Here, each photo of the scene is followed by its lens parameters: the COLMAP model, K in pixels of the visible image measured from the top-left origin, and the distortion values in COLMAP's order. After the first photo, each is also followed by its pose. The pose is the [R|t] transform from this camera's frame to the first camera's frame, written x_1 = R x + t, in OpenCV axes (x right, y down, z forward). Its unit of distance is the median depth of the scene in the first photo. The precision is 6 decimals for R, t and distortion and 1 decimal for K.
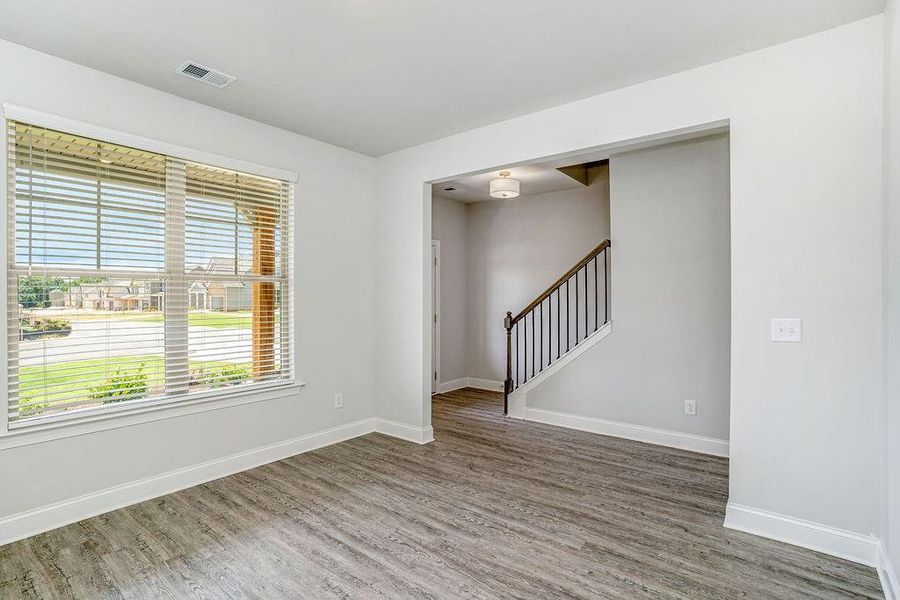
lens RADIAL K [[463.1, 0, 434.5], [0, 463.1, 300.5], [0, 0, 1]] dist [-0.019204, 0.000597]
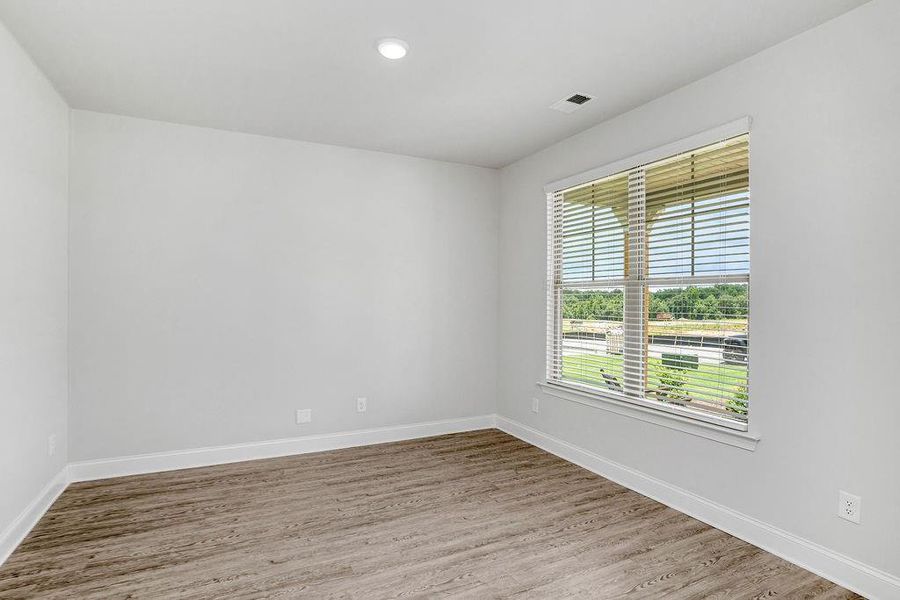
lens RADIAL K [[463.1, 0, 434.5], [0, 463.1, 300.5], [0, 0, 1]] dist [-0.019204, 0.000597]
pose [[-0.432828, 0.001475, -0.901475, 0.648476], [-0.007347, 0.999960, 0.005164, -0.013356], [0.901447, 0.008859, -0.432799, 1.179521]]
